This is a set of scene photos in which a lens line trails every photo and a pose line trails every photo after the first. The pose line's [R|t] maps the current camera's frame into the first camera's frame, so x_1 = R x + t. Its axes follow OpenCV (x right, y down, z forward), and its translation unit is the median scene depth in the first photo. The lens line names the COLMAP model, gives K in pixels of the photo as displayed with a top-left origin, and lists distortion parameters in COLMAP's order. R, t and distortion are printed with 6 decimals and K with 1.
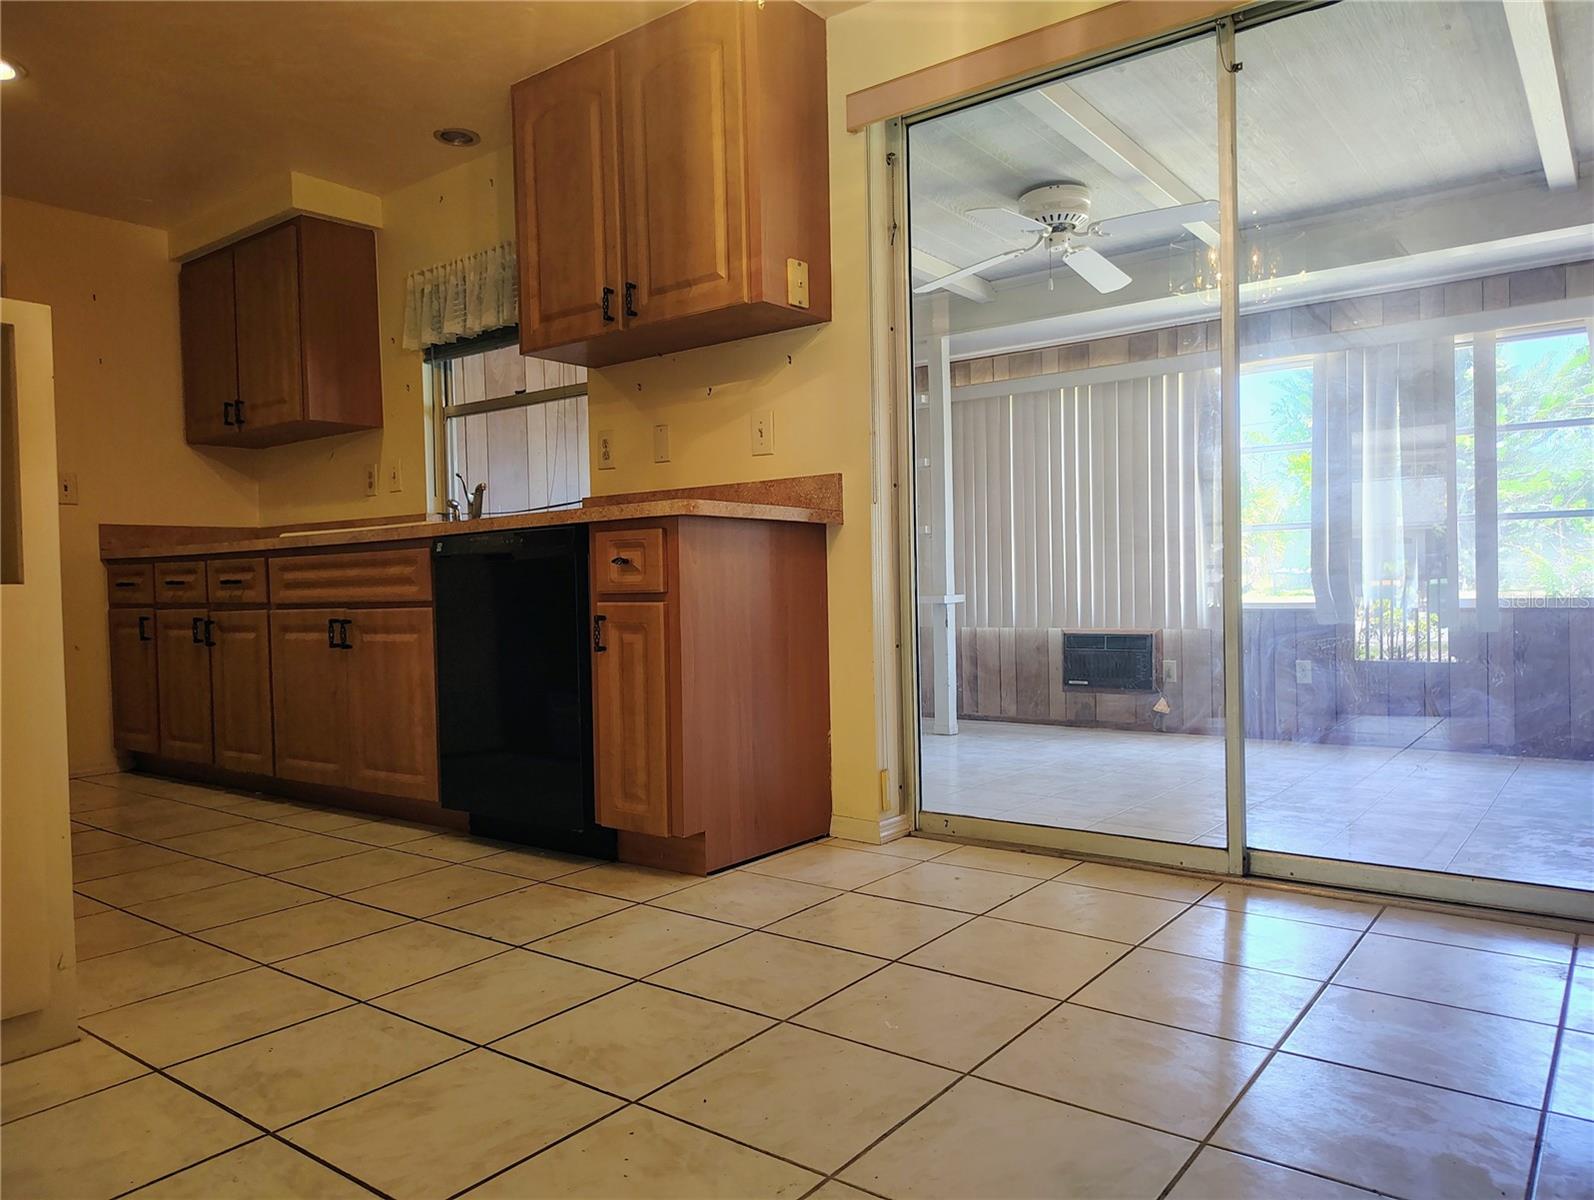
lens RADIAL K [[1105.7, 0, 801.1], [0, 1105.7, 604.8], [0, 0, 1]] dist [0.038260, -0.049556]
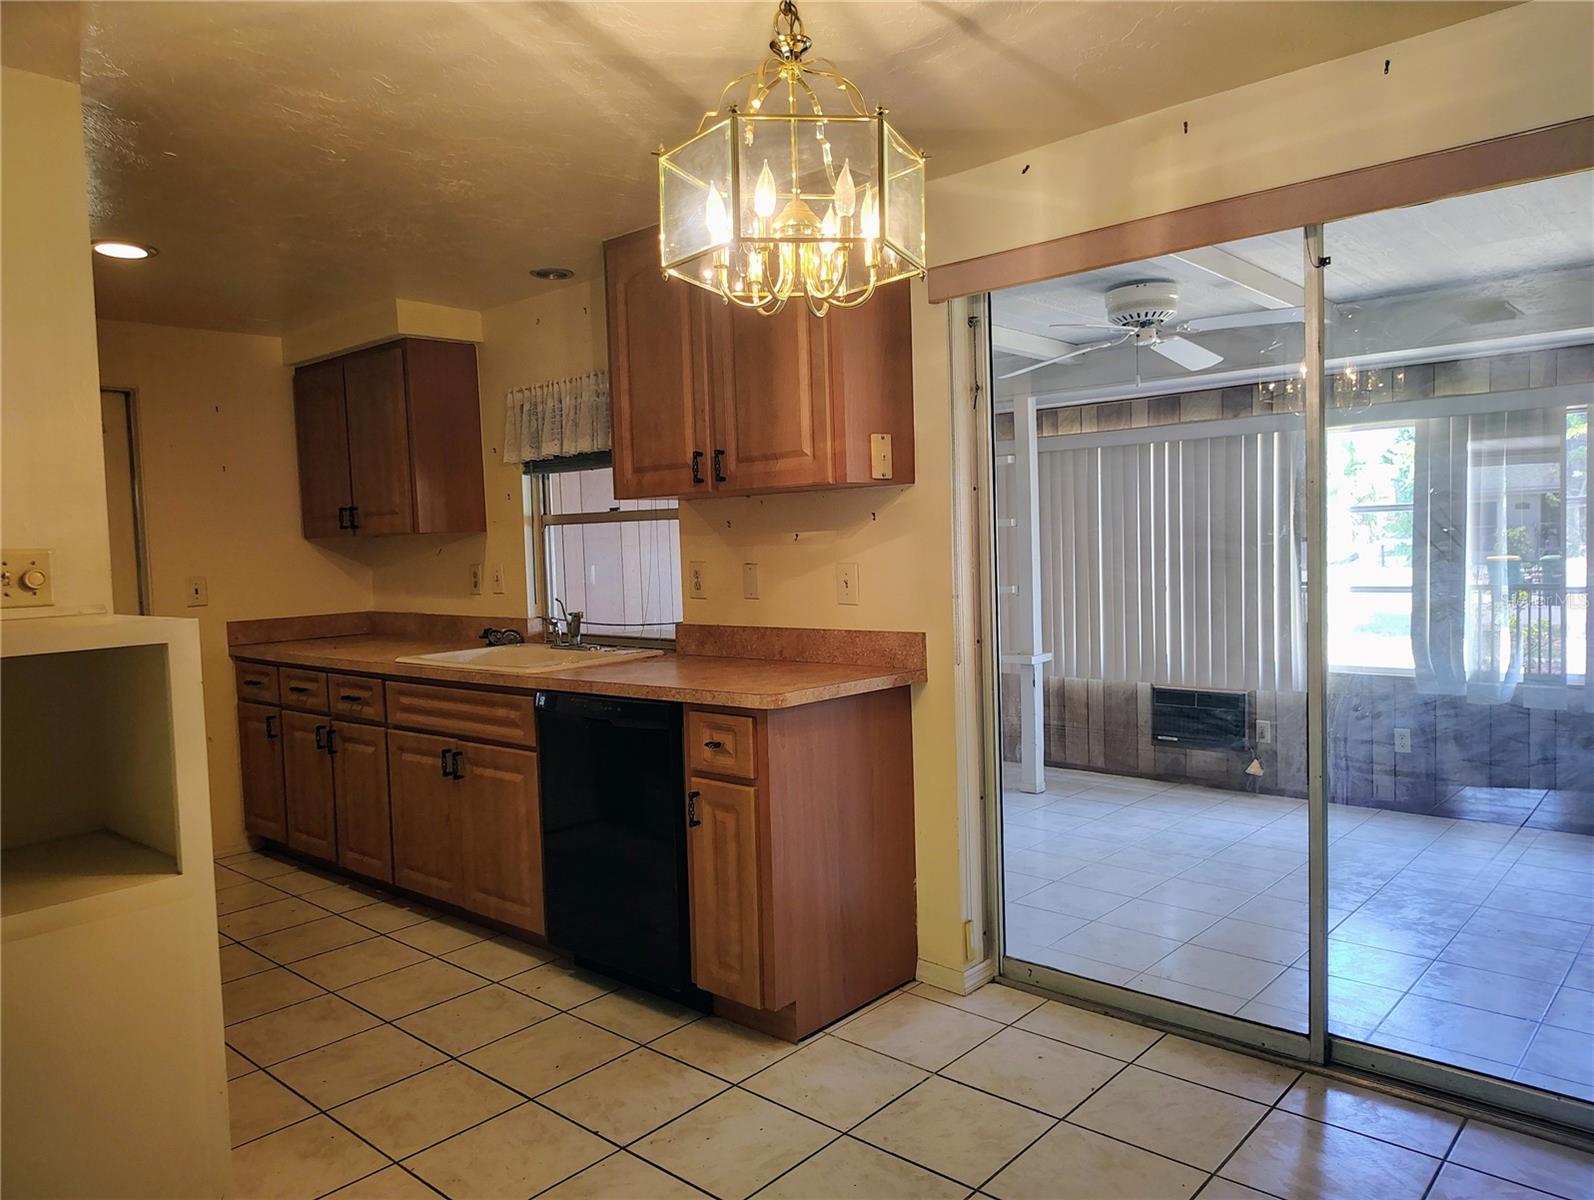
lens RADIAL K [[1105.7, 0, 804.0], [0, 1105.7, 593.7], [0, 0, 1]] dist [0.038260, -0.049556]
pose [[0.997015, -0.005442, -0.077015, 0.002162], [0.007890, 0.999472, 0.031519, -0.116916], [0.076803, -0.032033, 0.996532, -0.017284]]
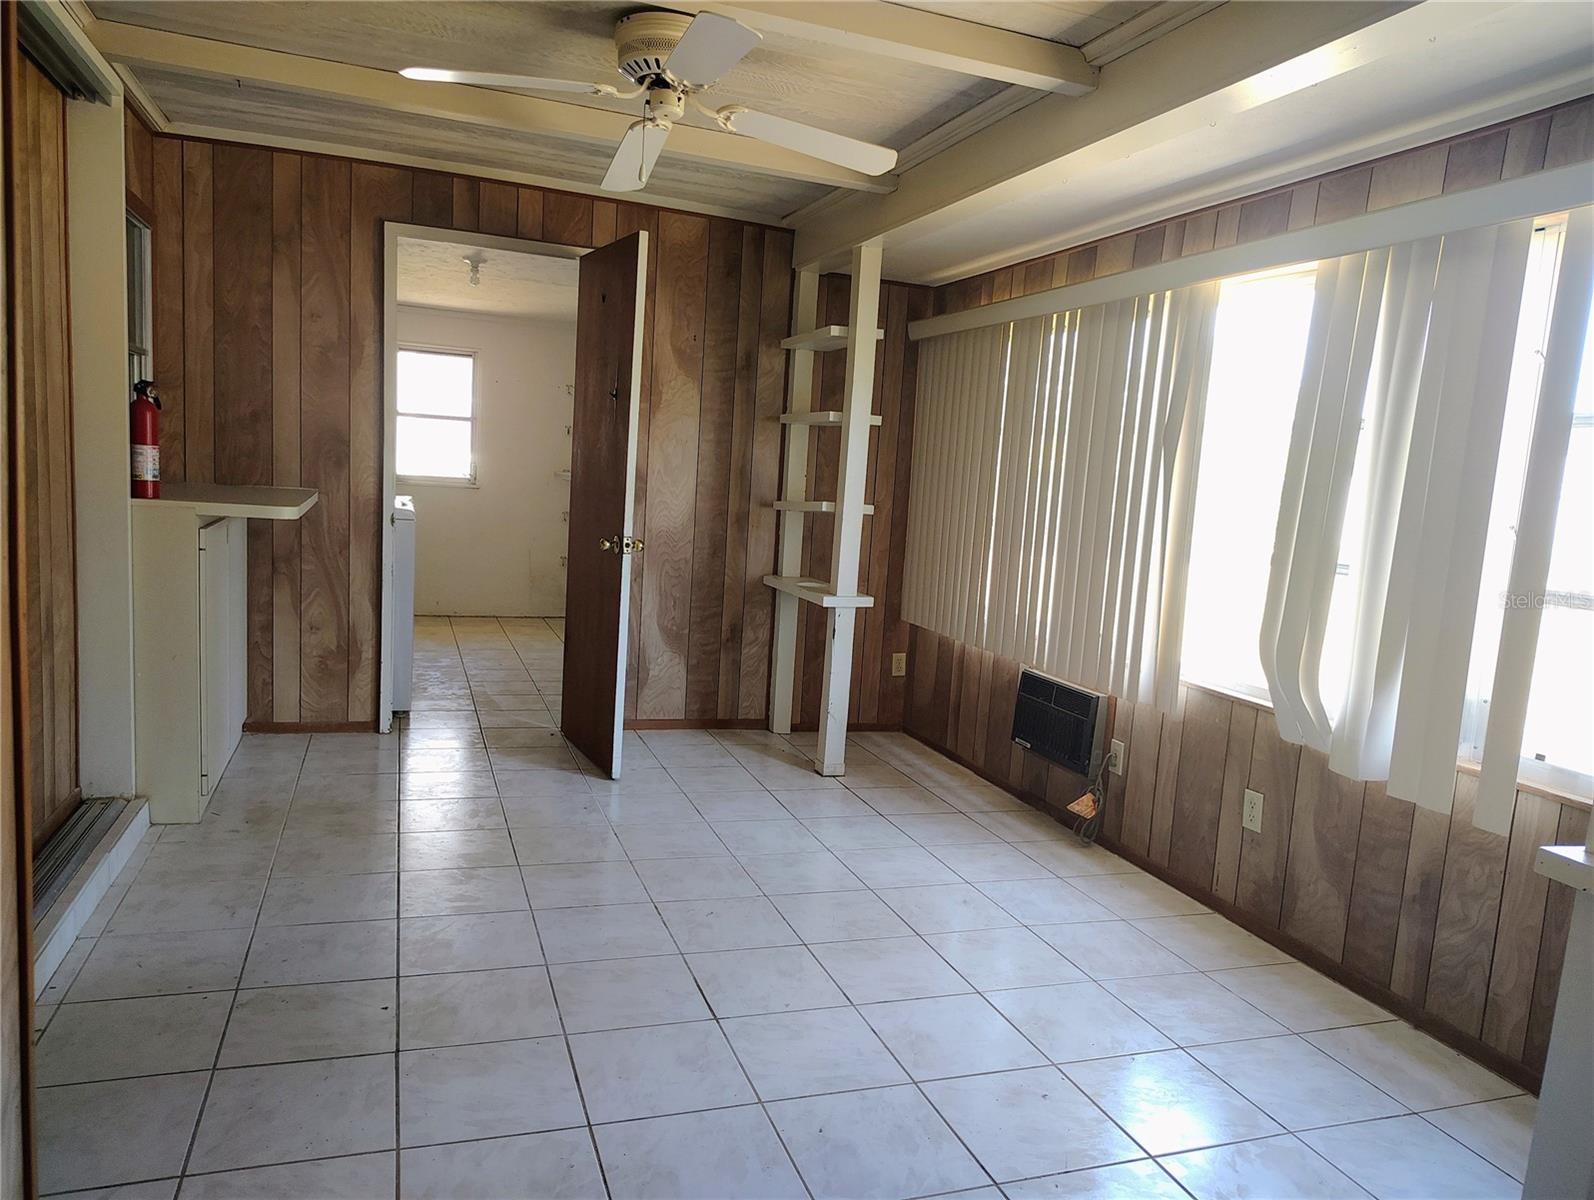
lens RADIAL K [[1105.7, 0, 803.5], [0, 1105.7, 615.8], [0, 0, 1]] dist [0.038260, -0.049556]
pose [[0.837146, 0.147566, -0.526698, 0.608732], [-0.095524, 0.987565, 0.124861, -0.103955], [0.538573, -0.054215, 0.840833, 0.420678]]
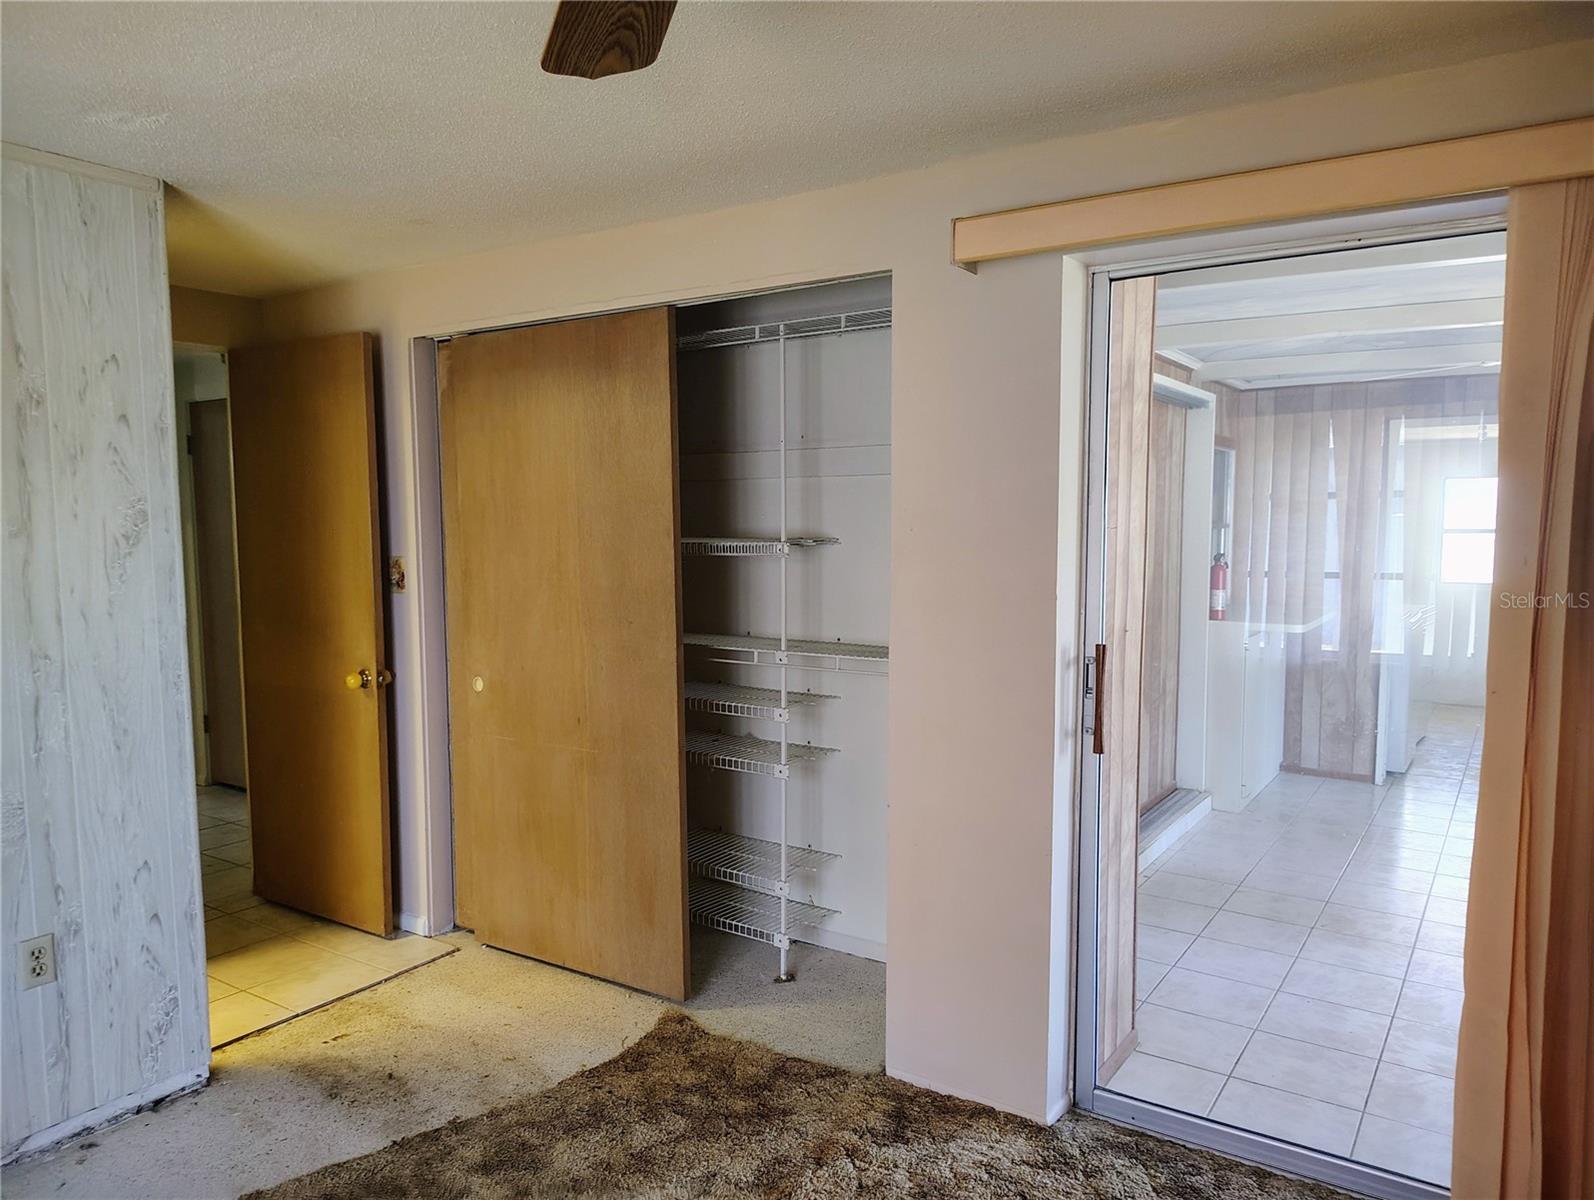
lens RADIAL K [[1105.7, 0, 797.1], [0, 1105.7, 601.0], [0, 0, 1]] dist [0.038260, -0.049556]
pose [[0.064200, 0.098990, -0.993015, 1.047323], [-0.023737, 0.994938, 0.097647, -0.176423], [0.997655, 0.017302, 0.066225, 0.254842]]
